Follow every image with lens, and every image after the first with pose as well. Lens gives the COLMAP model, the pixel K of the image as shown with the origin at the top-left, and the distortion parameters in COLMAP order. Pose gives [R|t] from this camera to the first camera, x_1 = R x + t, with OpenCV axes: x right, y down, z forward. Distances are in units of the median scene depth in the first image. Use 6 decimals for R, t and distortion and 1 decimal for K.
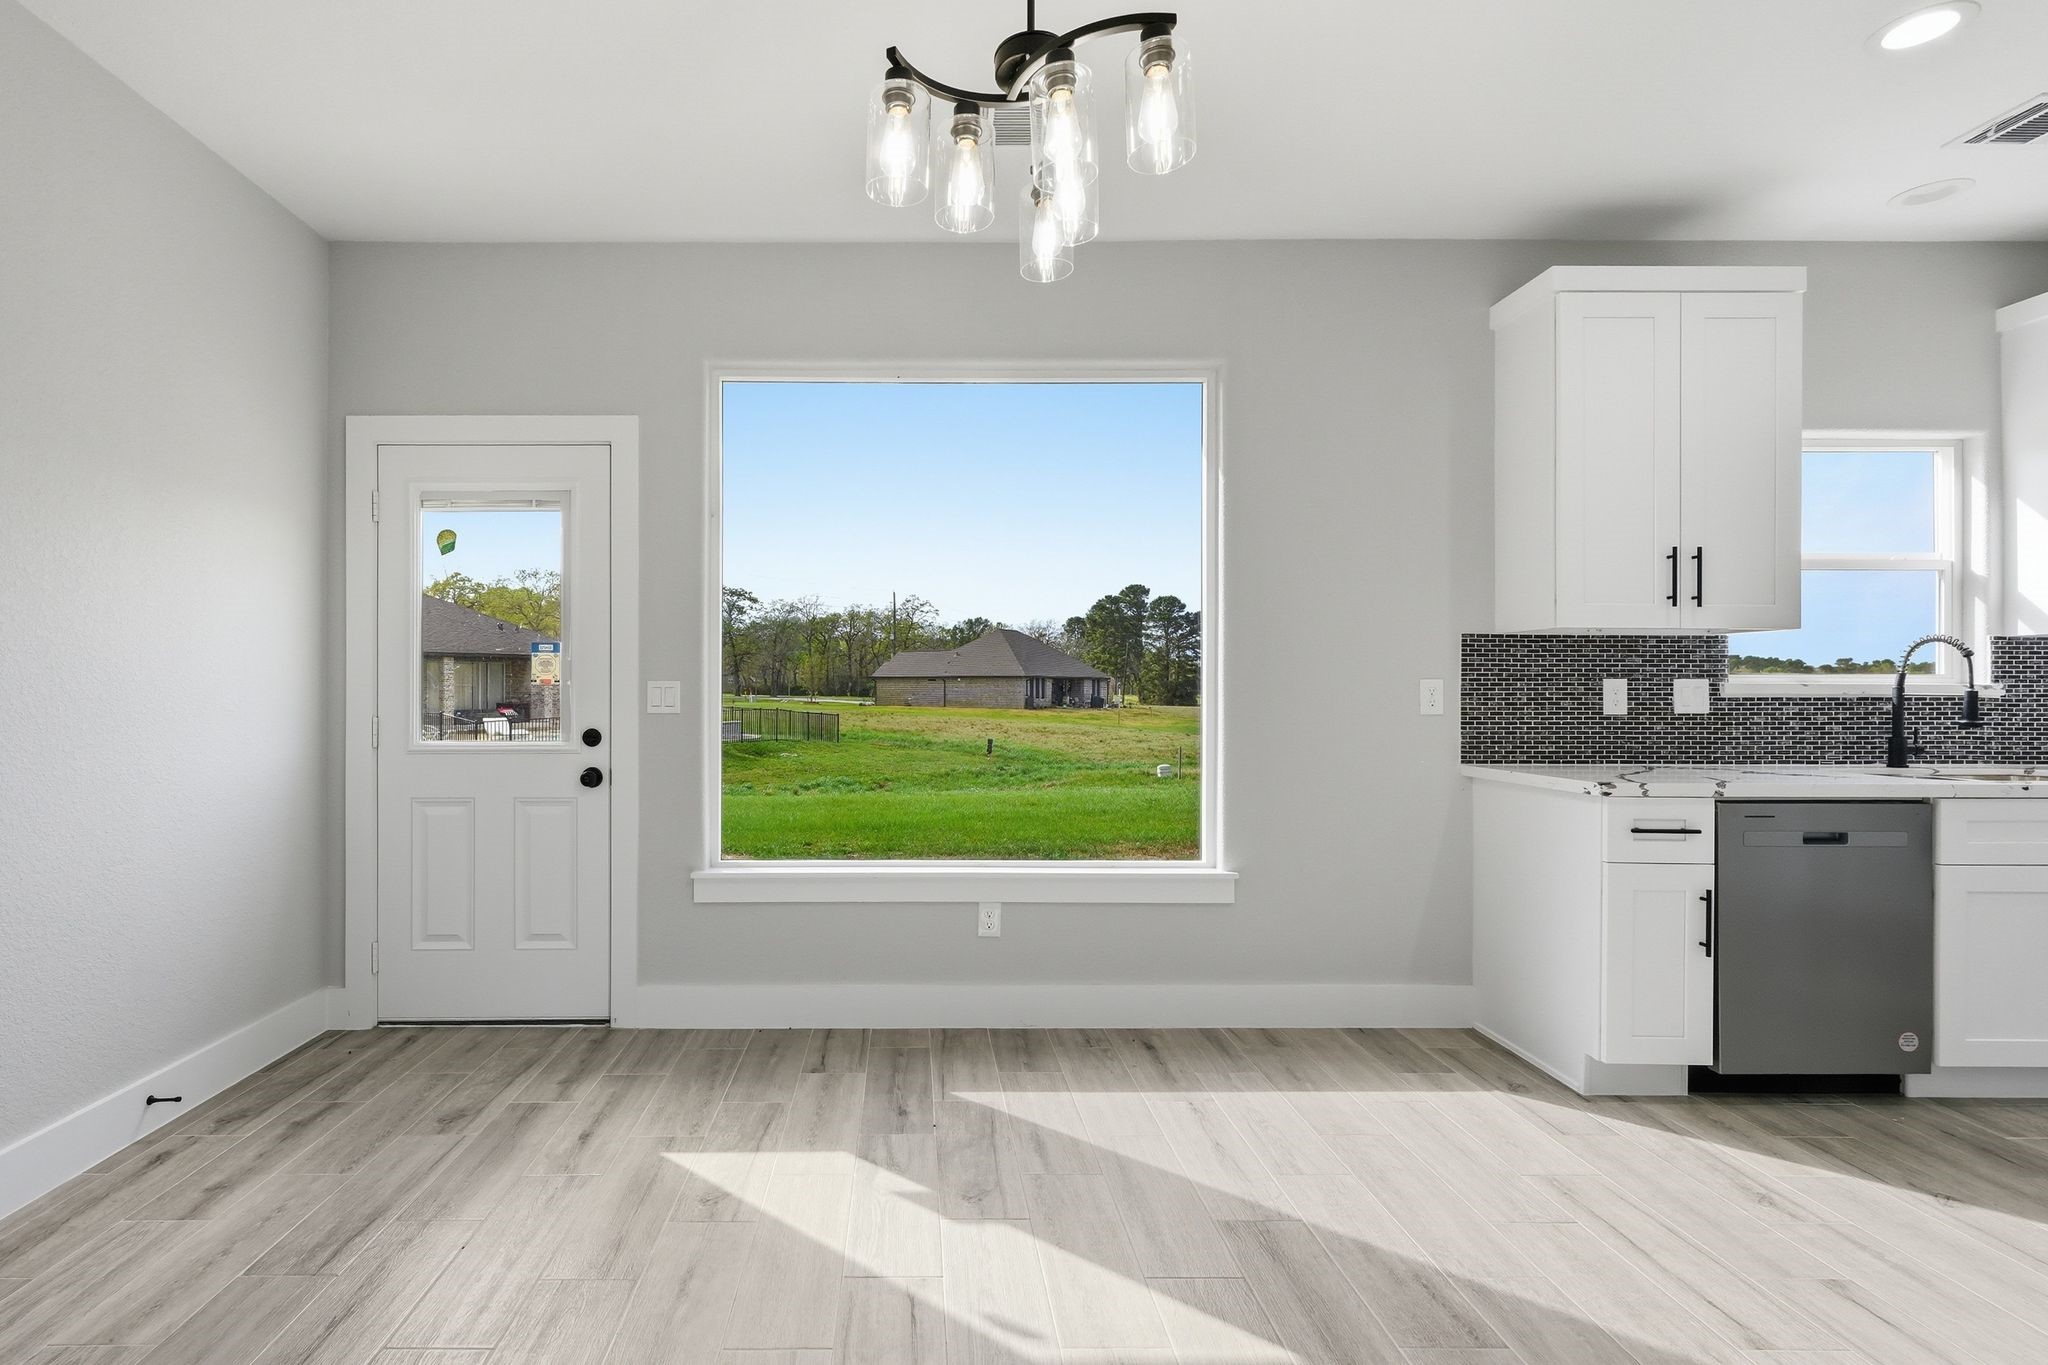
lens RADIAL K [[939.3, 0, 909.6], [0, 939.3, 682.2], [0, 0, 1]] dist [0.001156, 0.000007]
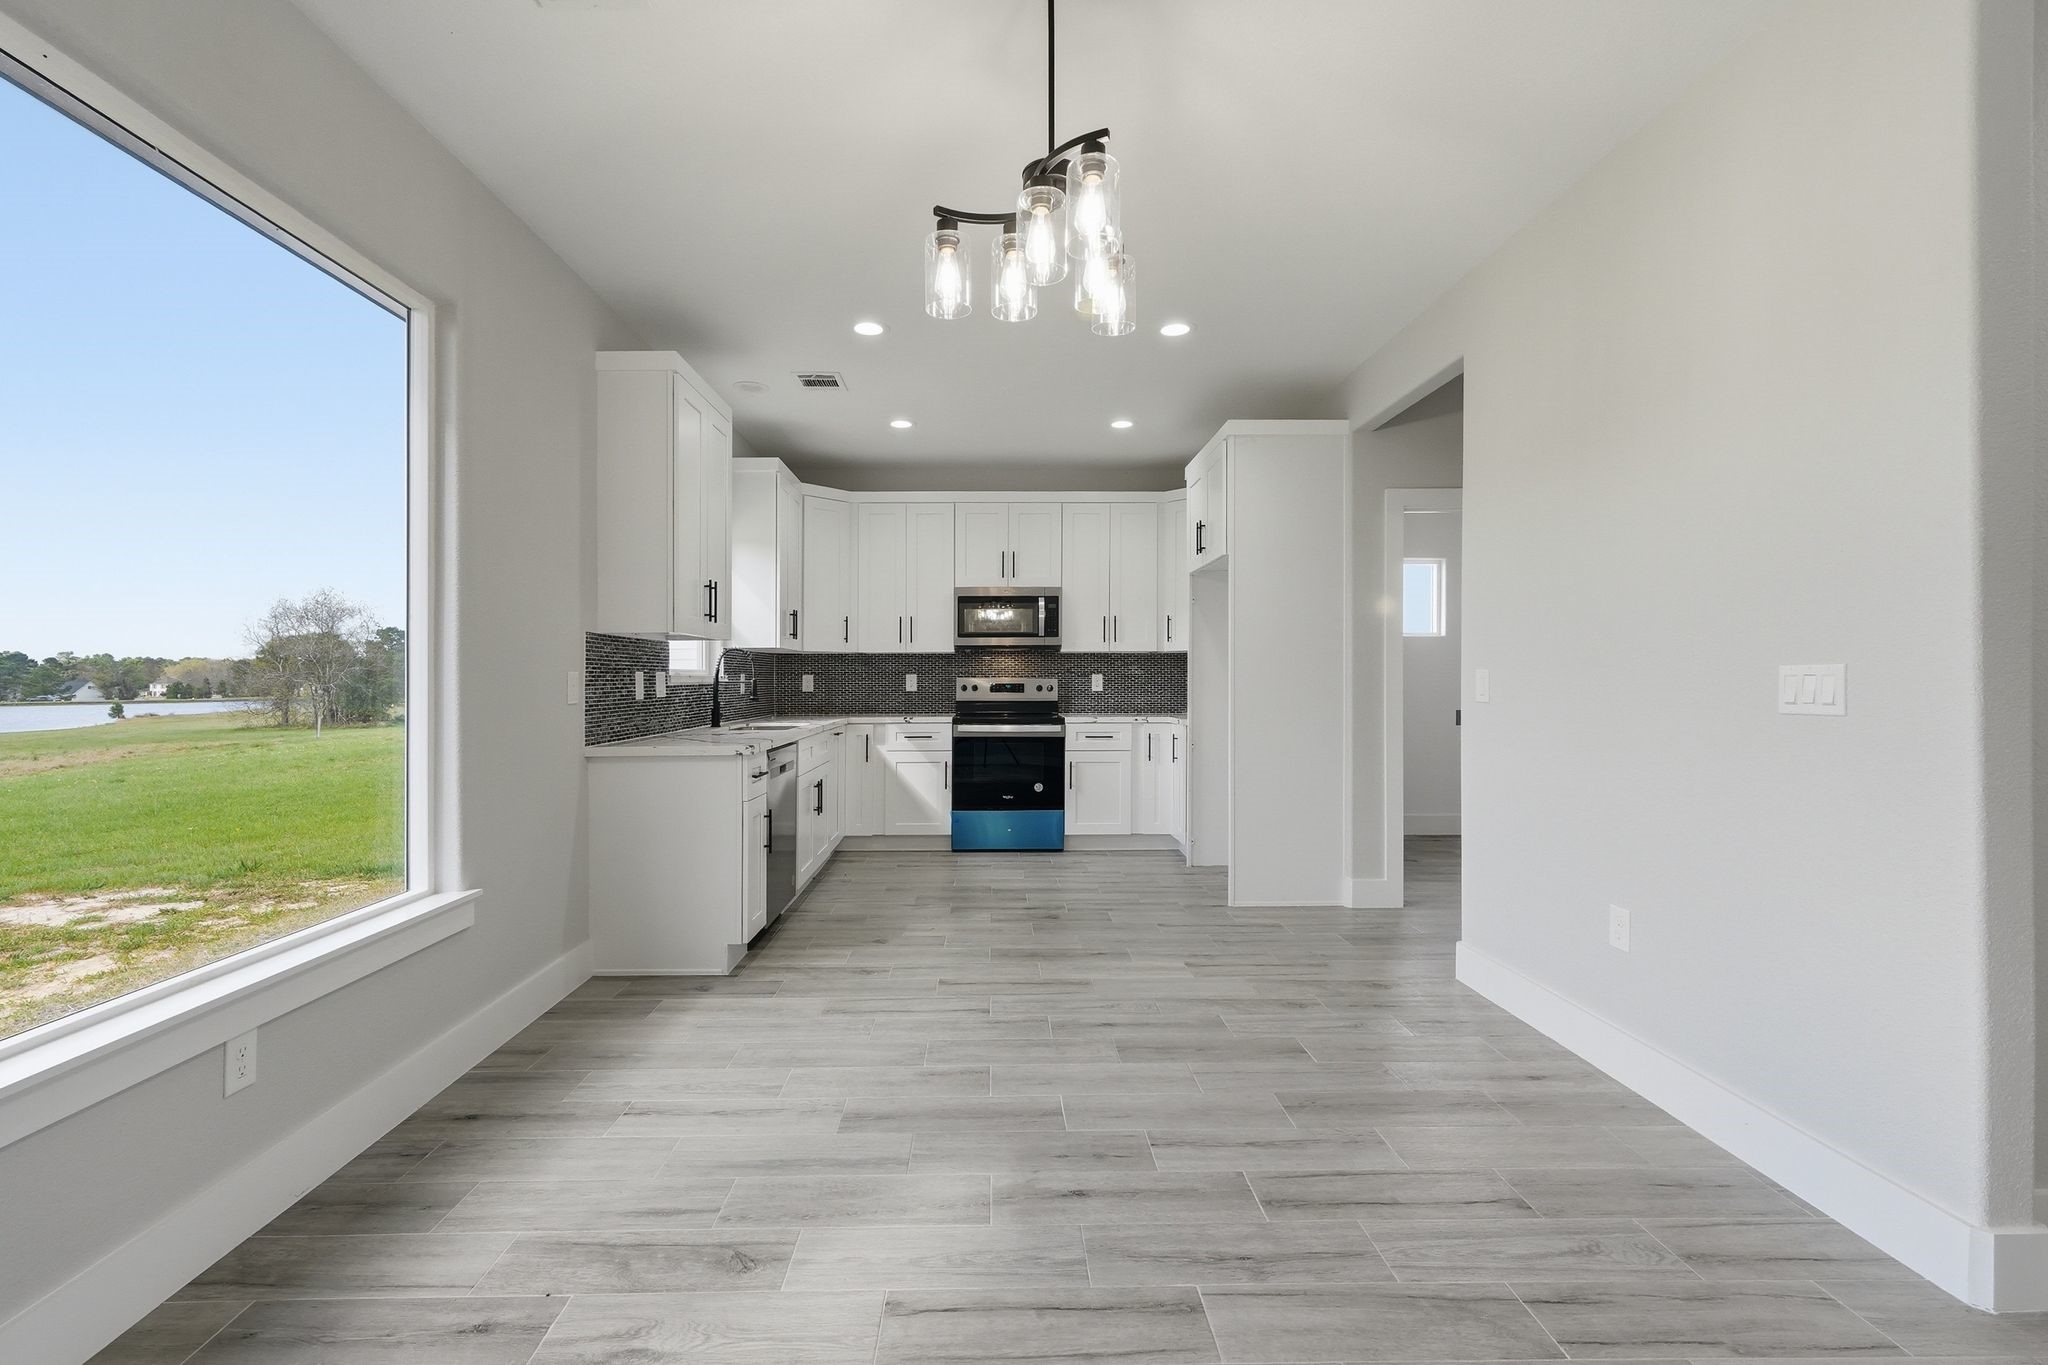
lens RADIAL K [[918.6, 0, 999.6], [0, 918.6, 676.7], [0, 0, 1]] dist [0.007723, -0.000593]
pose [[-0.010397, -0.003575, 0.999940, -0.543549], [-0.001078, 0.999993, 0.003564, -0.002083], [-0.999945, -0.001040, -0.010401, 0.529545]]
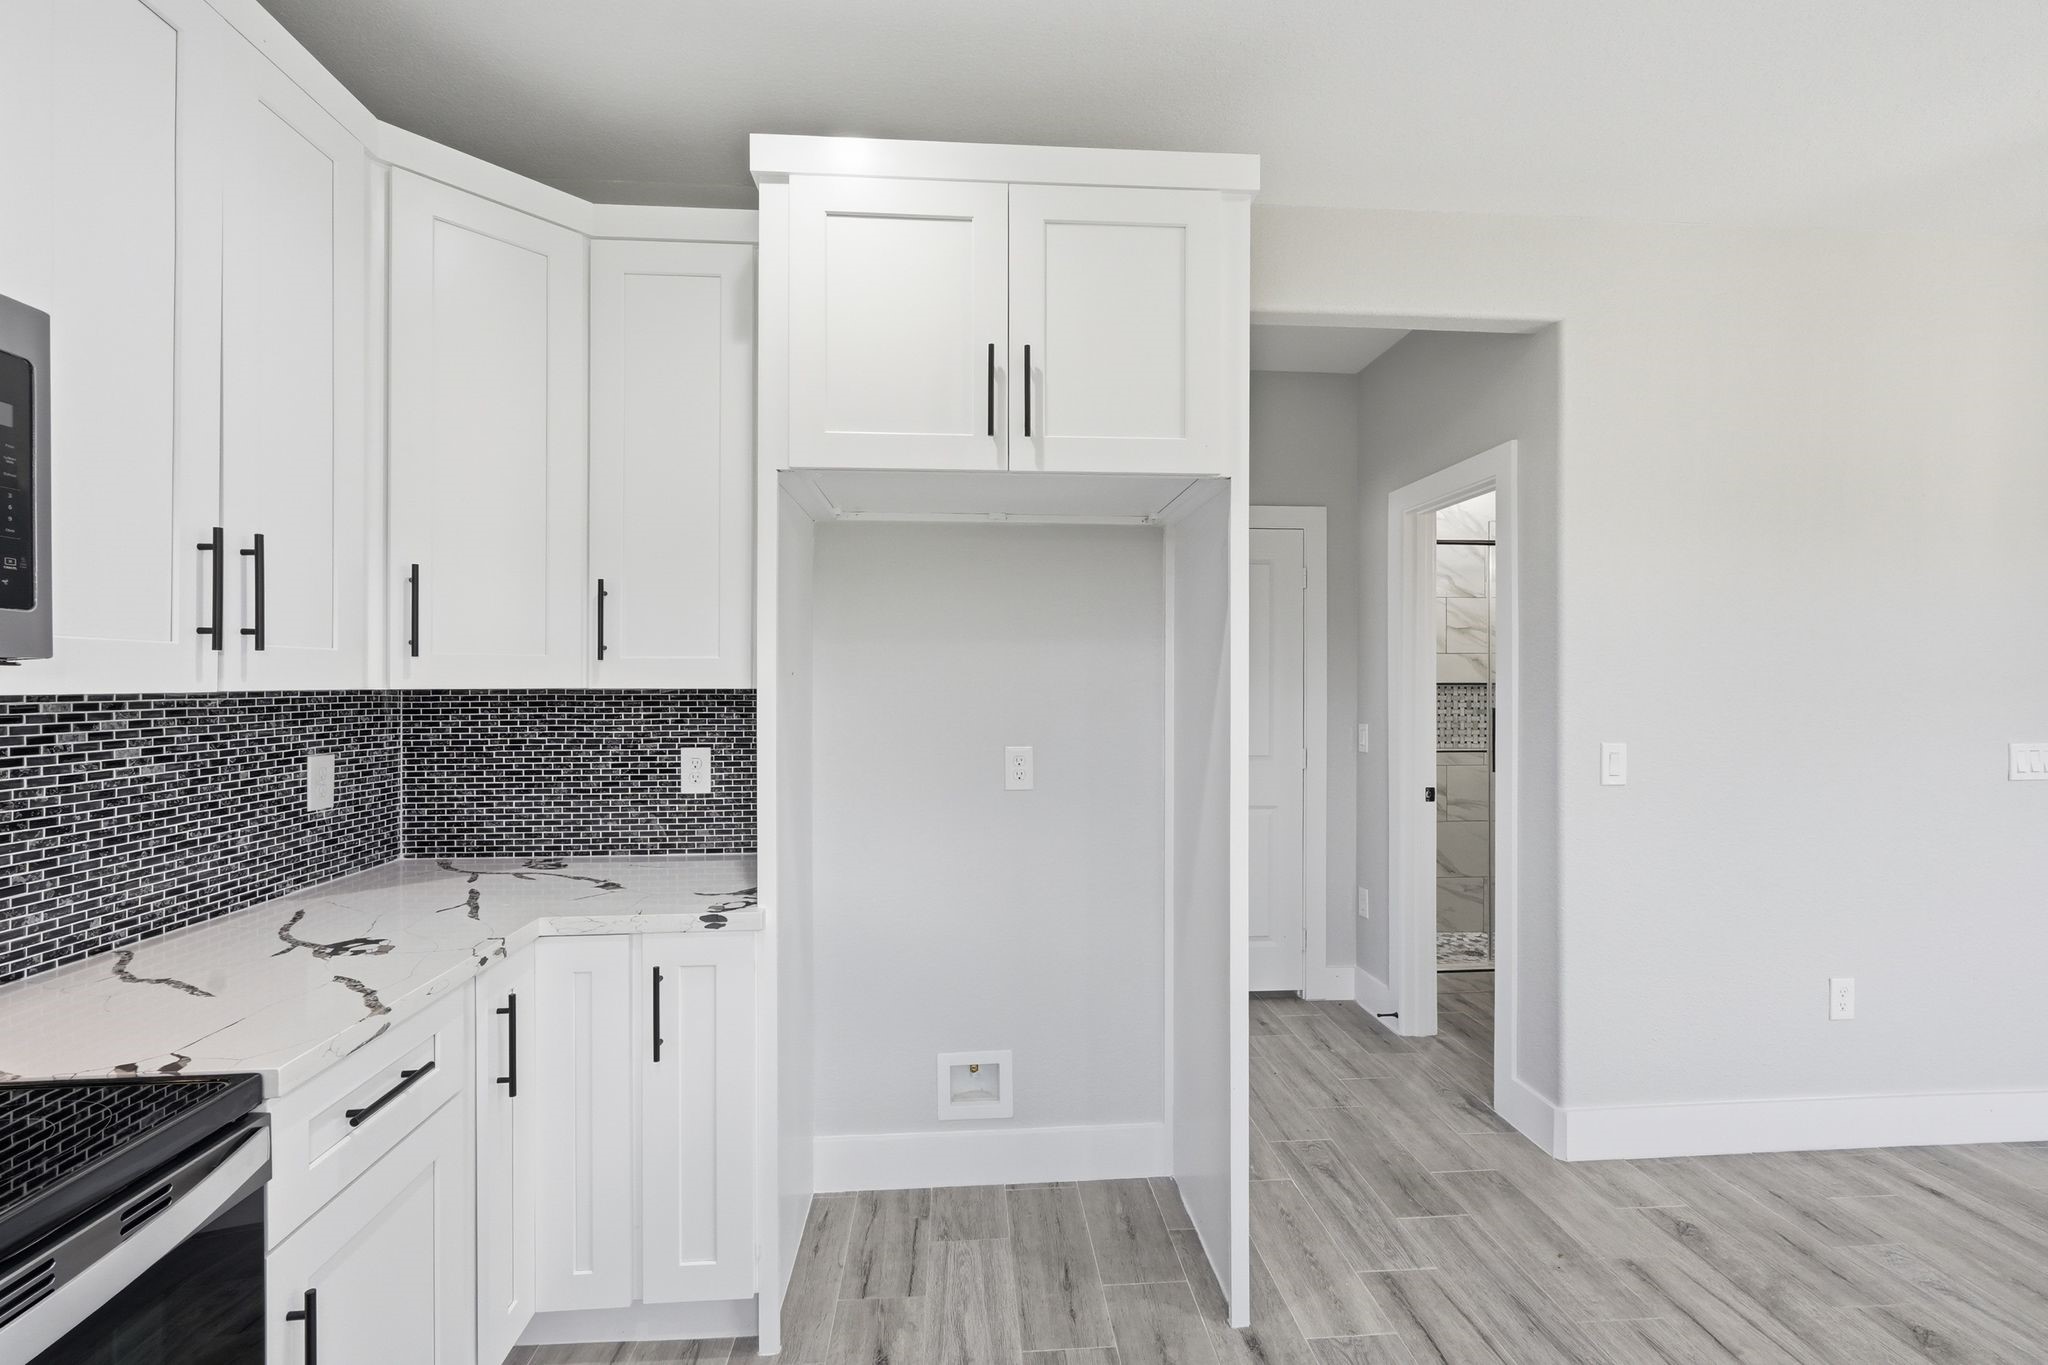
lens RADIAL K [[891.8, 0, 1024.8], [0, 891.8, 677.2], [0, 0, 1]] dist [-0.000390, -0.000162]
pose [[-0.997047, -0.009687, -0.076181, 1.152976], [-0.009052, 0.999921, -0.008678, -0.057643], [0.076259, -0.007963, -0.997056, 0.733877]]
